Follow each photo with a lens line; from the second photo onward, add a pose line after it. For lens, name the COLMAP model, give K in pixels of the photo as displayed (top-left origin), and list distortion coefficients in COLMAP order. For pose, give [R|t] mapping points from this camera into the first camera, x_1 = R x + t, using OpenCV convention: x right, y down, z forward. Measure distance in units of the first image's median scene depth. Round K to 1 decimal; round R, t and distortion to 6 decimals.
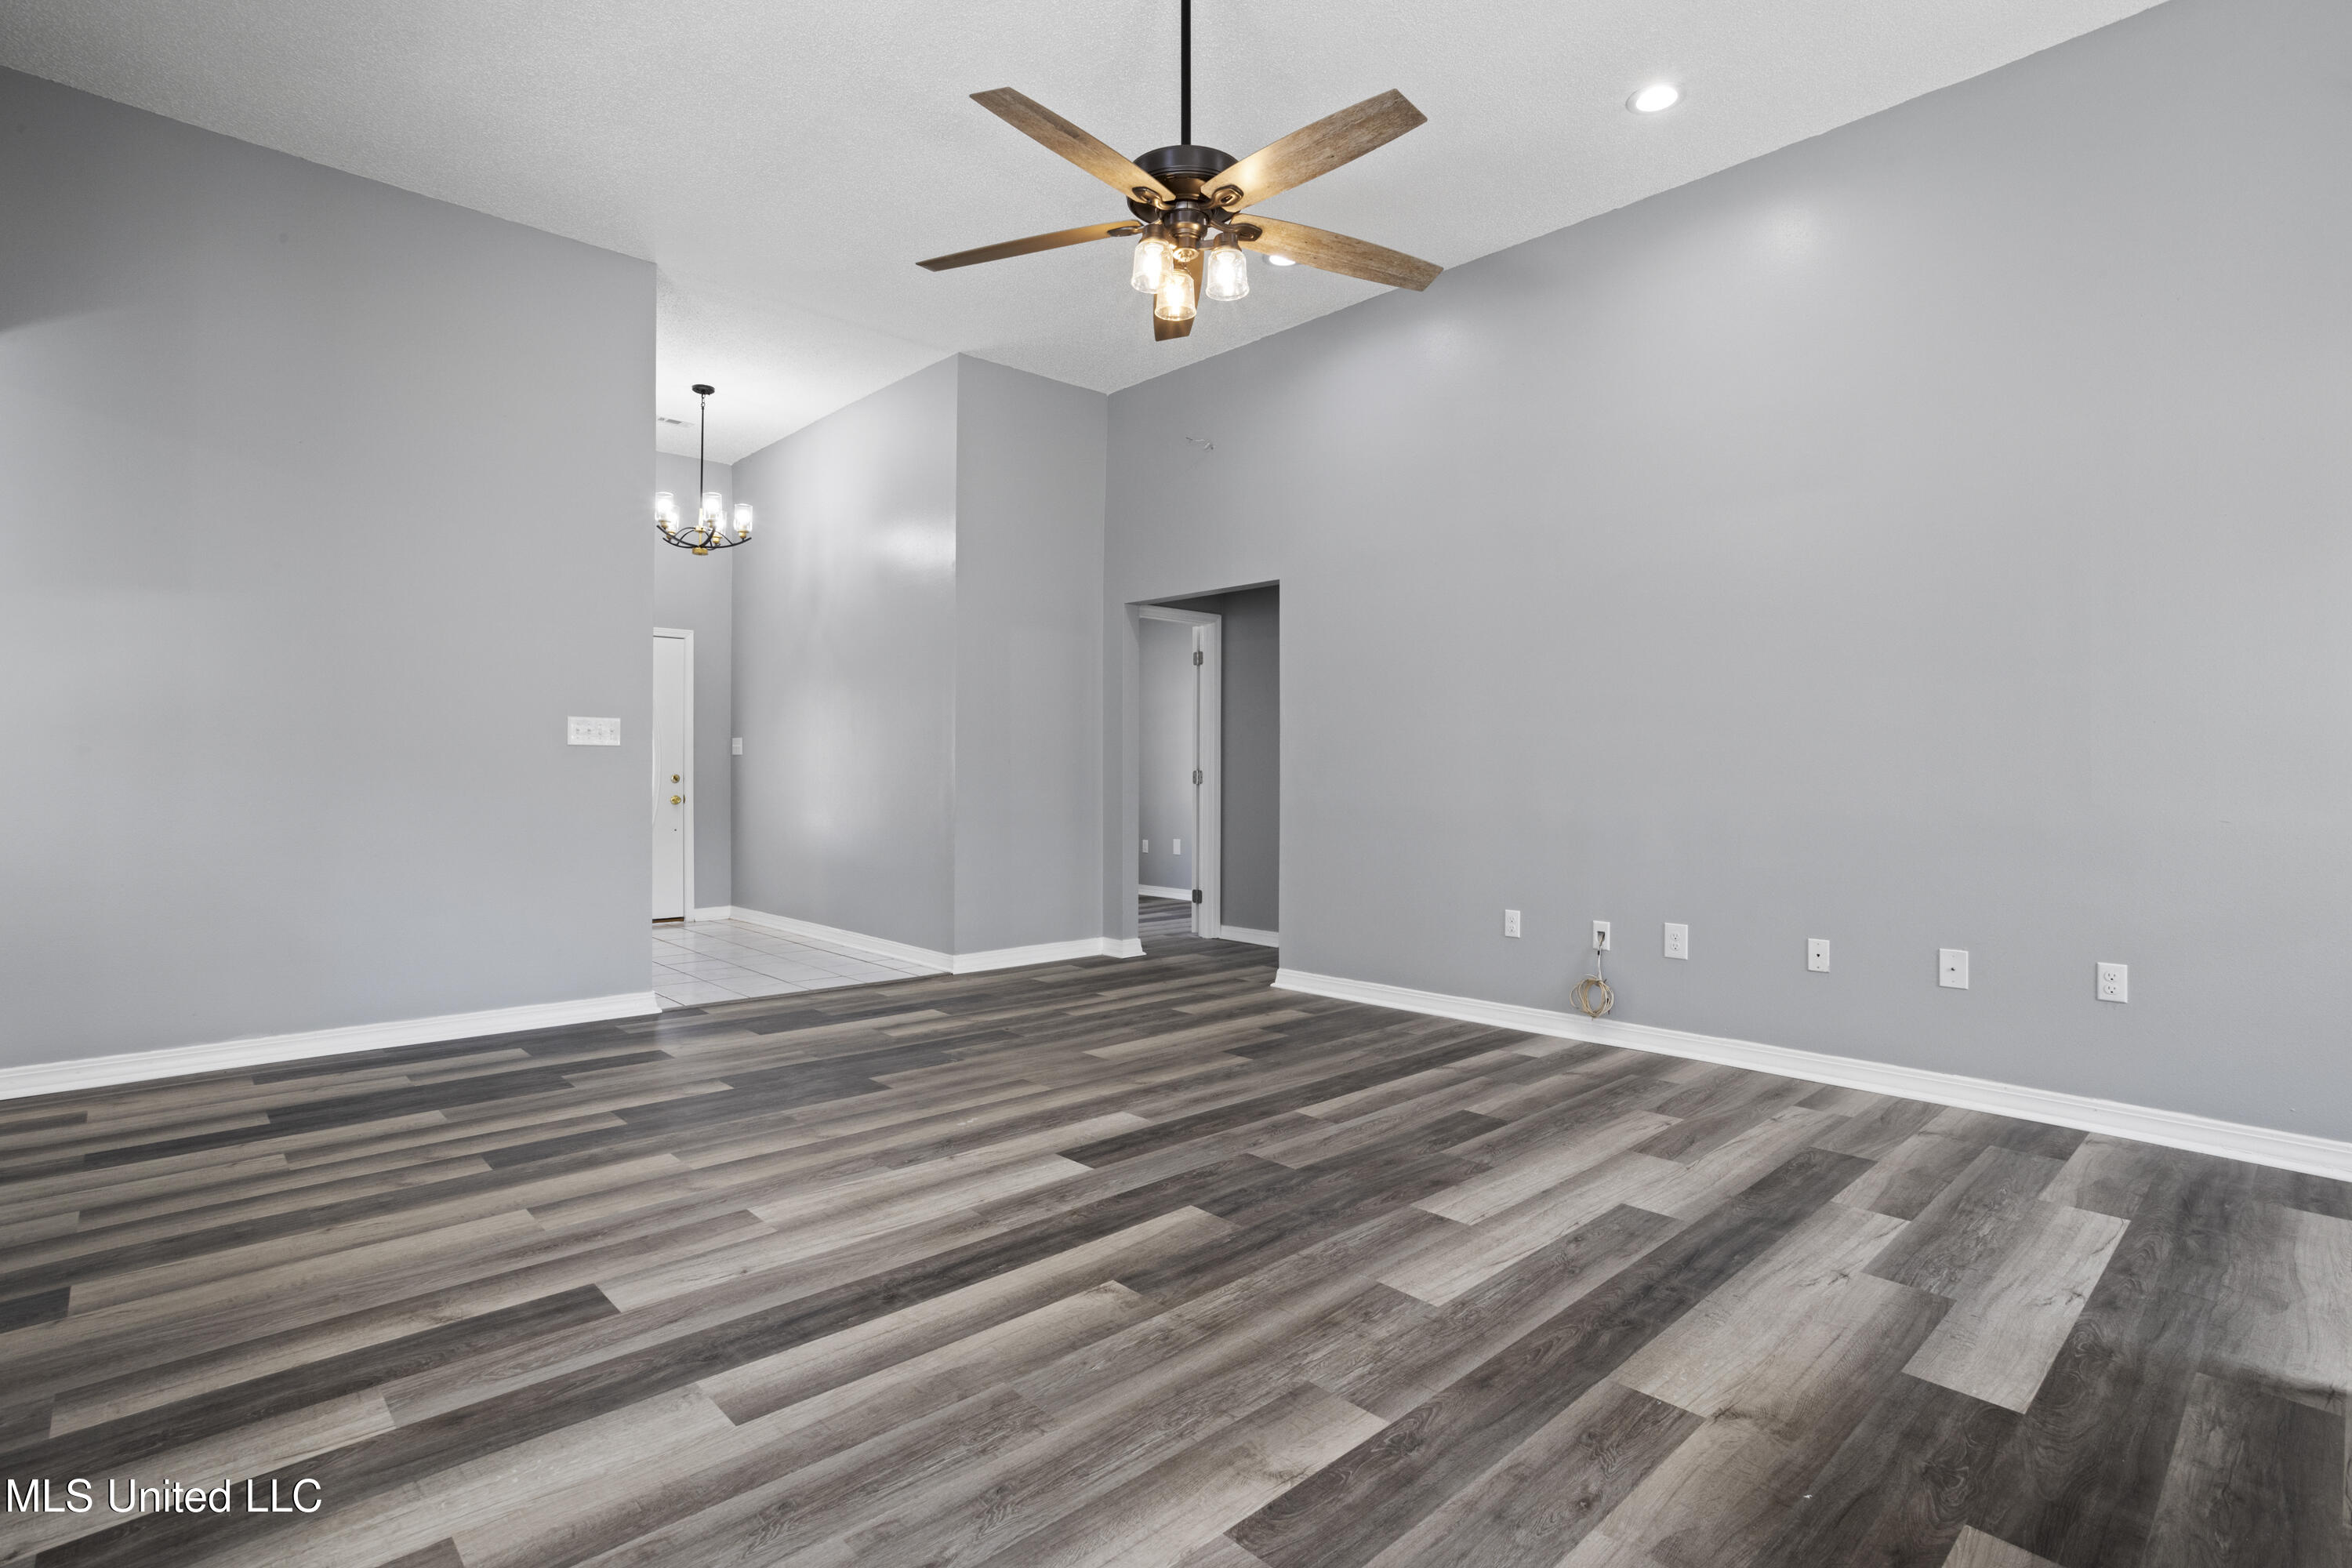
lens RADIAL K [[1148.5, 0, 1174.4], [0, 1148.5, 771.7], [0, 0, 1]] dist [-0.066514, 0.043997]
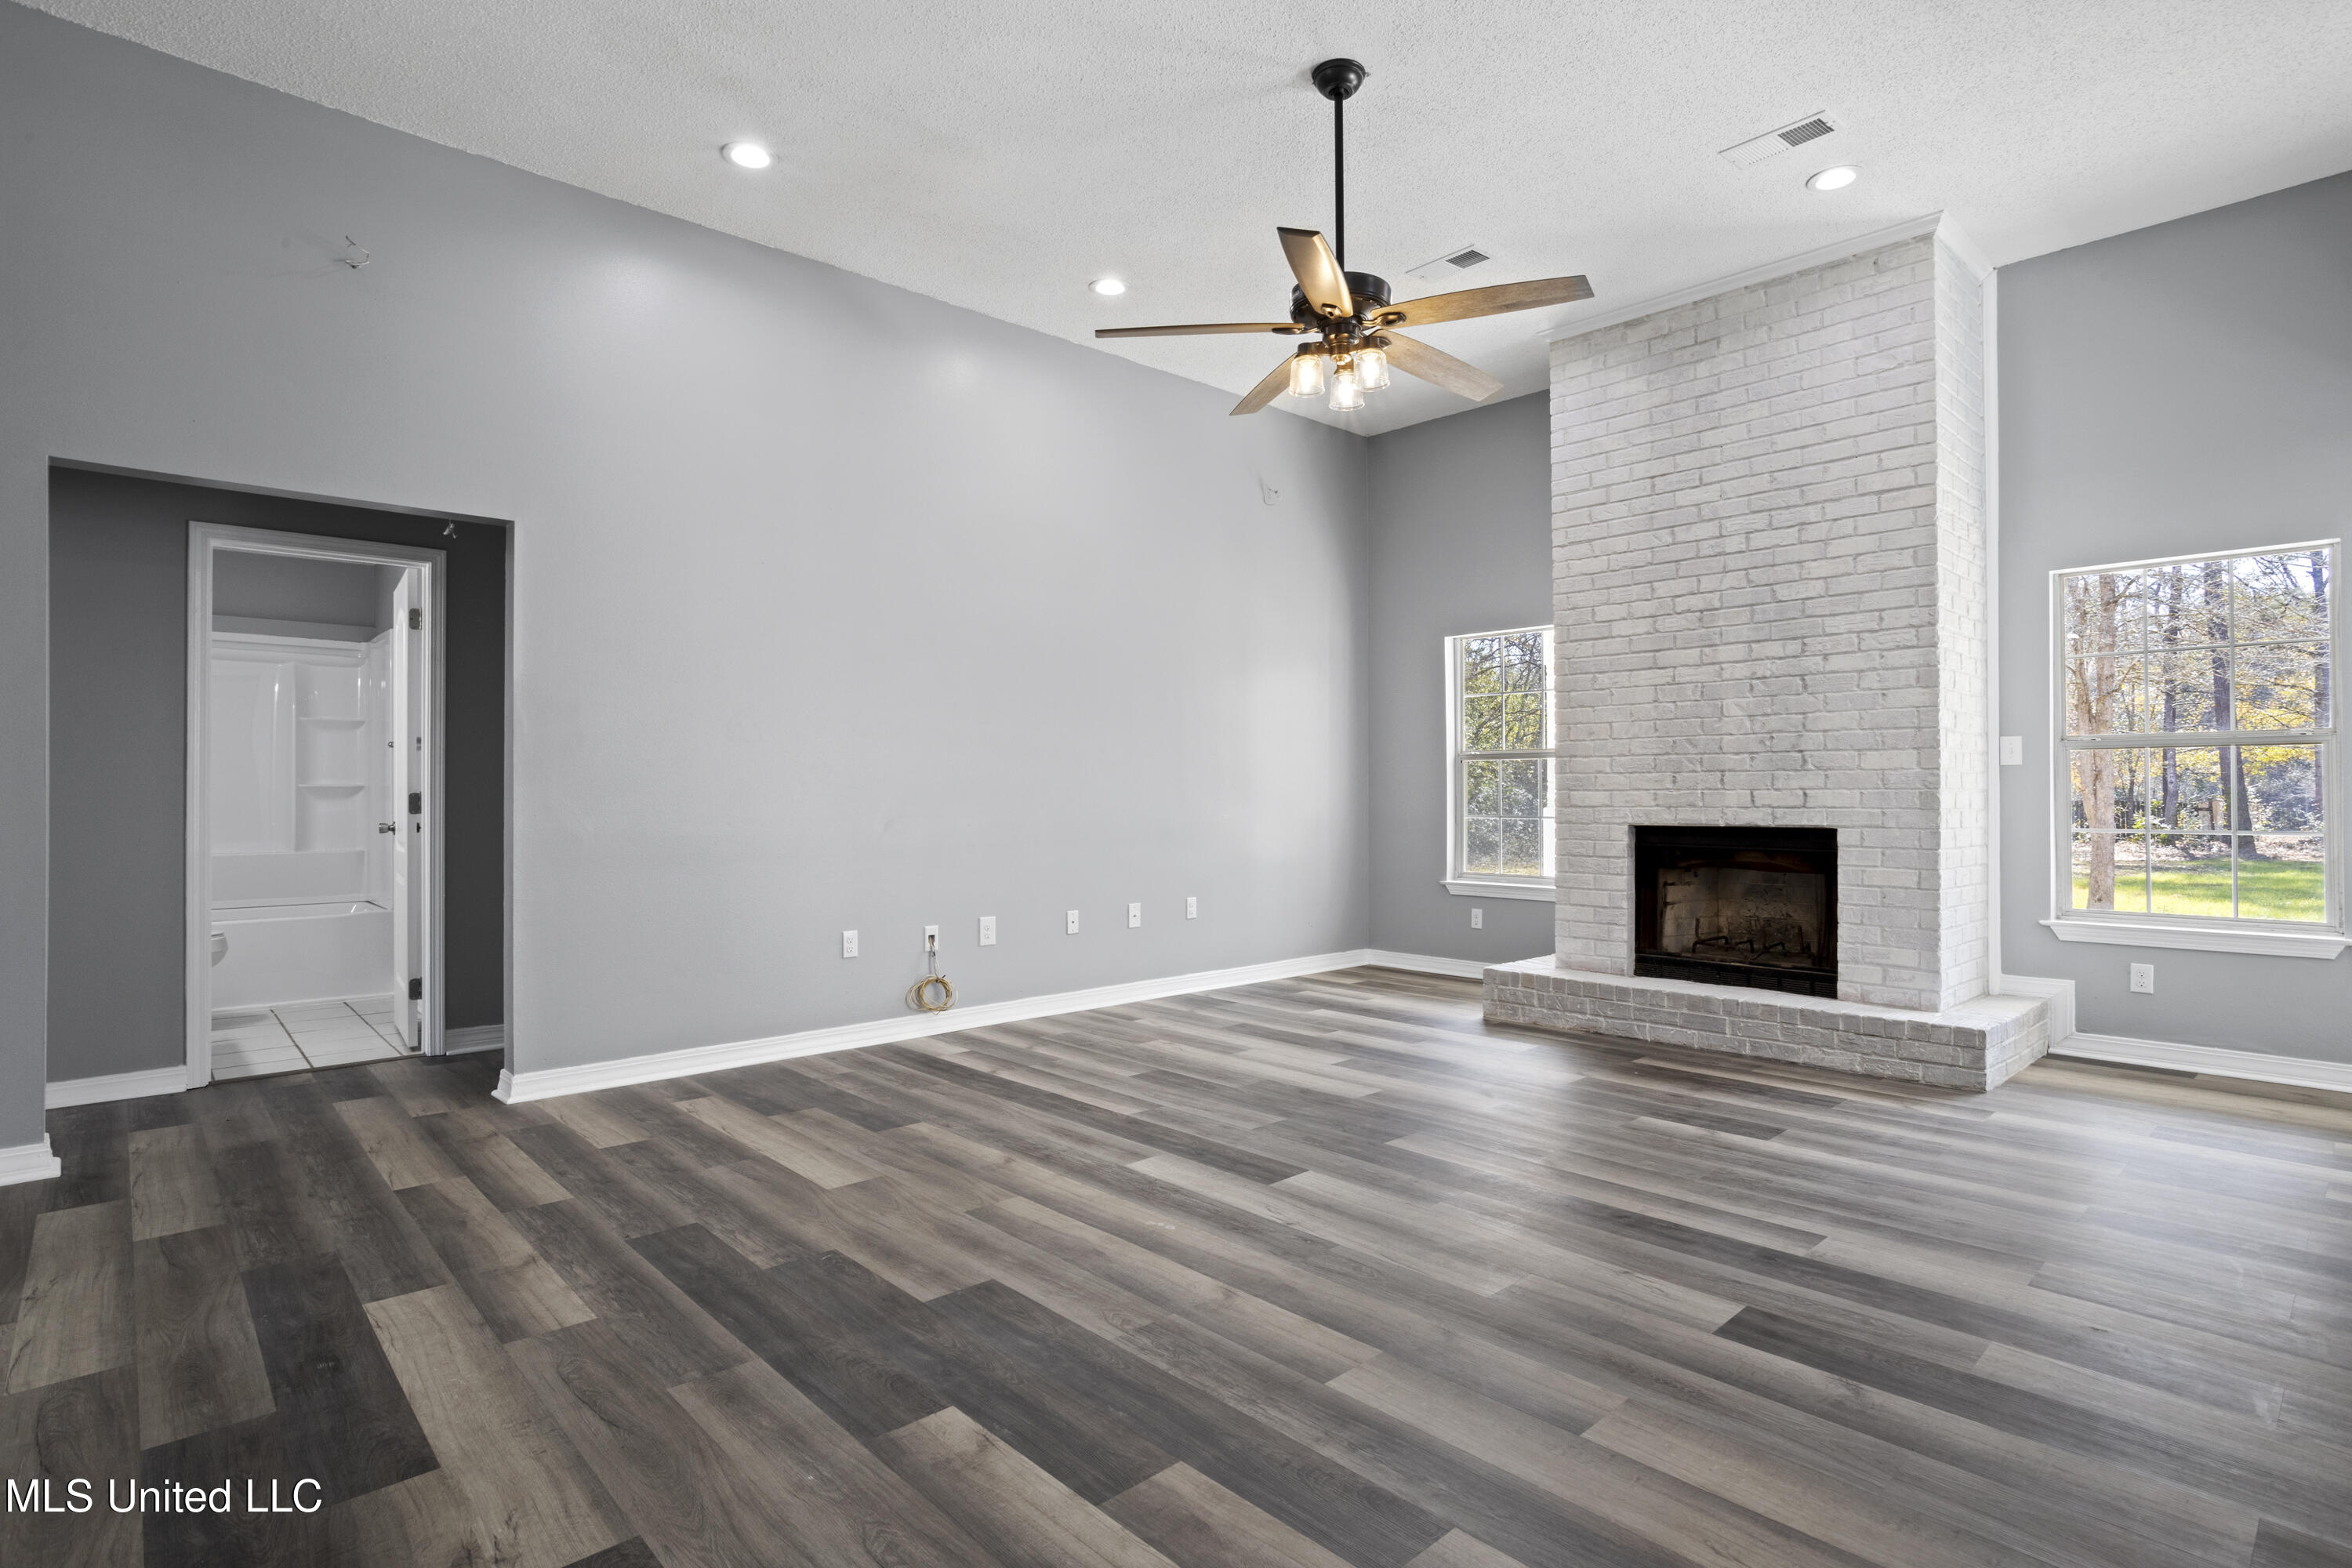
lens RADIAL K [[1179.0, 0, 1172.9], [0, 1179.0, 781.1], [0, 0, 1]] dist [-0.069425, 0.047058]
pose [[0.004178, 0.003892, 0.999984, -1.160737], [0.001893, 0.999991, -0.003900, -0.009379], [-0.999989, 0.001909, 0.004171, 1.122884]]
